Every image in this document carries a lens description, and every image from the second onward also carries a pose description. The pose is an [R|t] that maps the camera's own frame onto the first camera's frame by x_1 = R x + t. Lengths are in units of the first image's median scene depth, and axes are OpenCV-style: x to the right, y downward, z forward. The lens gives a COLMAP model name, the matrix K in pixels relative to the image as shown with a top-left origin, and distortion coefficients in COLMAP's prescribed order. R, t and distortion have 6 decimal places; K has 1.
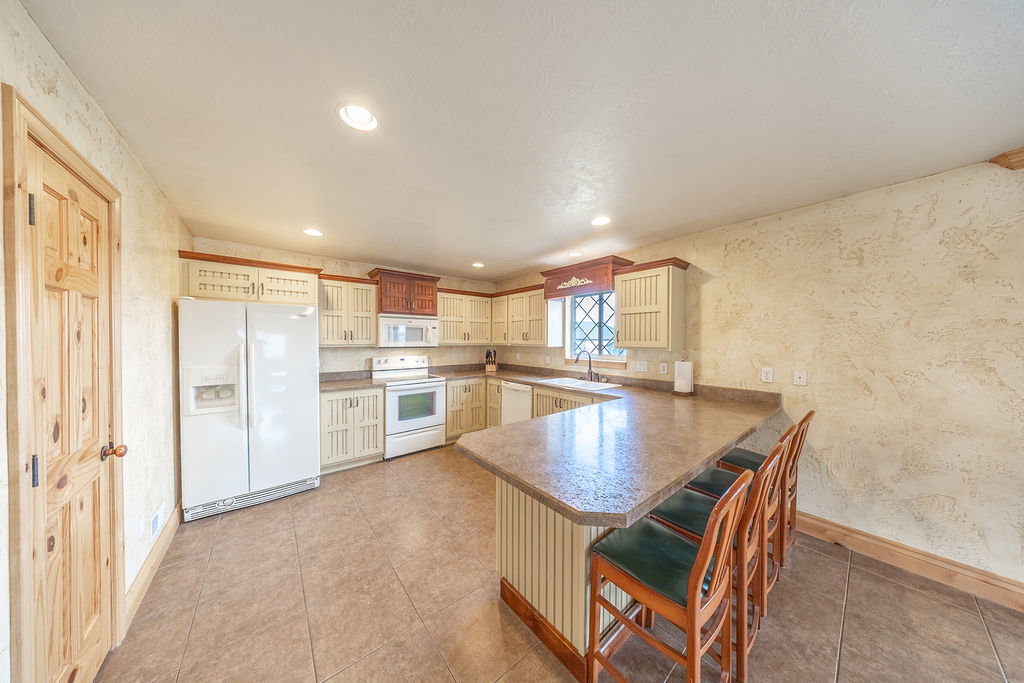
lens RADIAL K [[298.8, 0, 514.7], [0, 298.8, 343.2], [0, 0, 1]] dist [-0.000751, 0.000005]
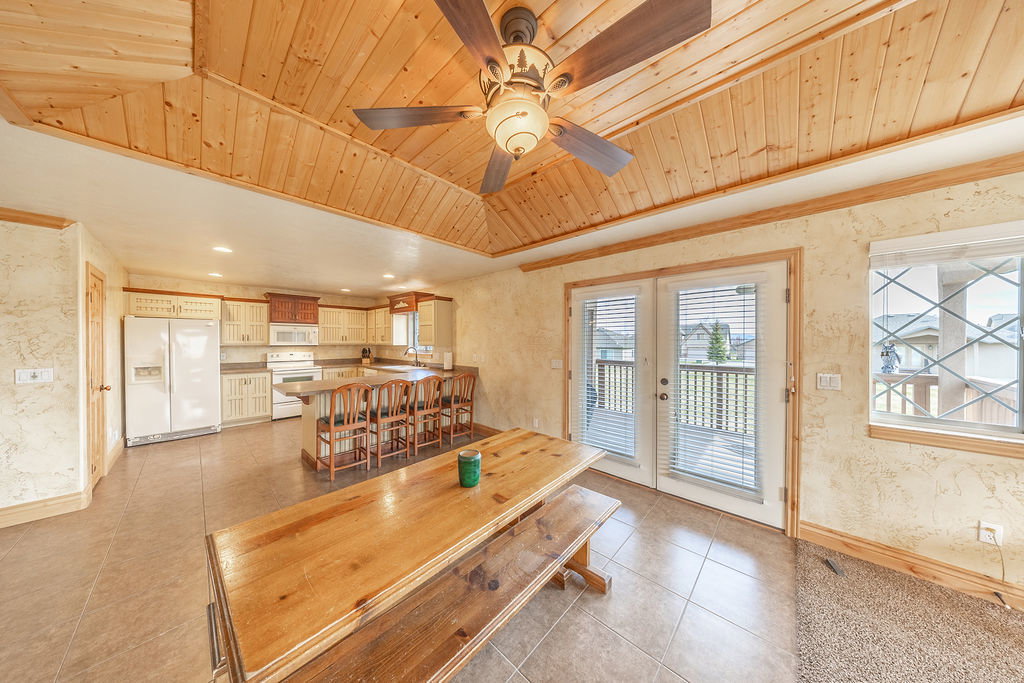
lens RADIAL K [[297.7, 0, 513.1], [0, 297.7, 343.1], [0, 0, 1]] dist [-0.007966, 0.002267]
pose [[0.990583, -0.001128, 0.136909, 0.577379], [0.001779, 0.999988, -0.004631, 0.010401], [-0.136902, 0.004830, 0.990573, -0.666469]]
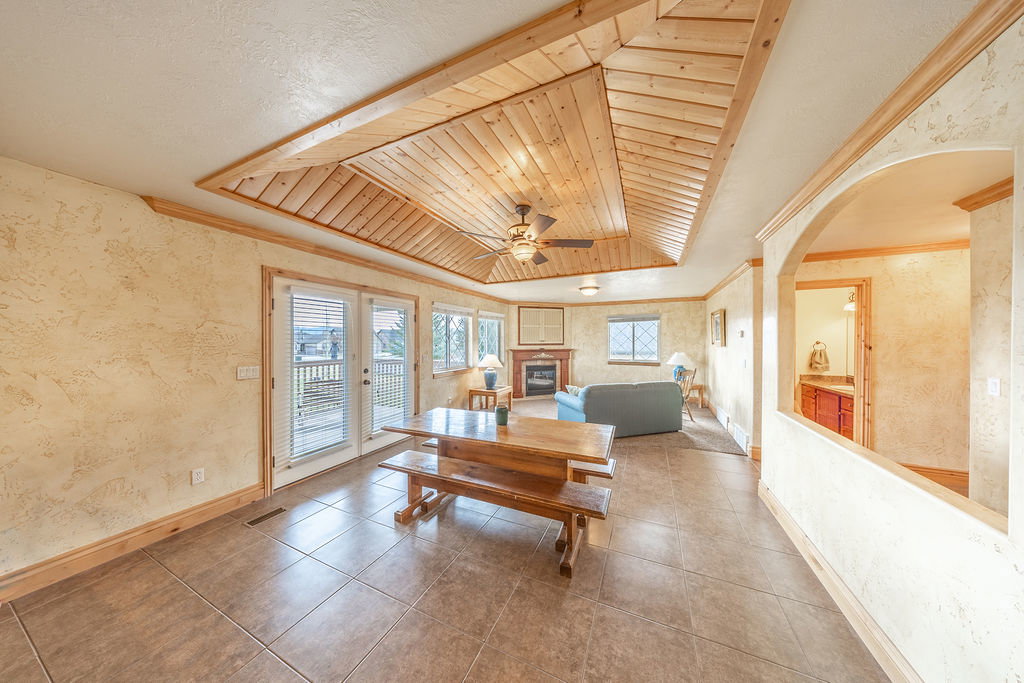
lens RADIAL K [[296.8, 0, 512.2], [0, 296.8, 343.0], [0, 0, 1]] dist [-0.001201, 0.000043]
pose [[-0.436722, -0.008896, 0.899553, -0.101124], [0.009108, 0.999856, 0.014309, -0.000119], [-0.899551, 0.014442, -0.436578, 0.071667]]
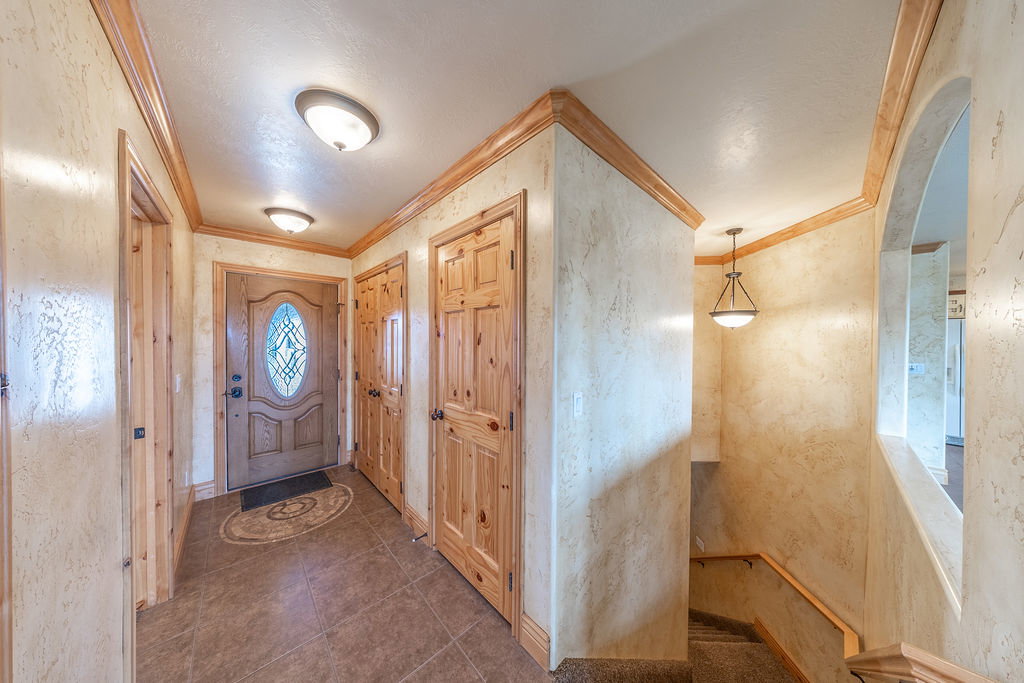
lens RADIAL K [[296.8, 0, 512.2], [0, 296.8, 343.0], [0, 0, 1]] dist [-0.001201, 0.000043]
pose [[0.061593, 0.012083, -0.998028, 0.400173], [-0.016678, 0.999800, 0.011075, 0.013854], [0.997962, 0.015963, 0.061782, -1.120911]]
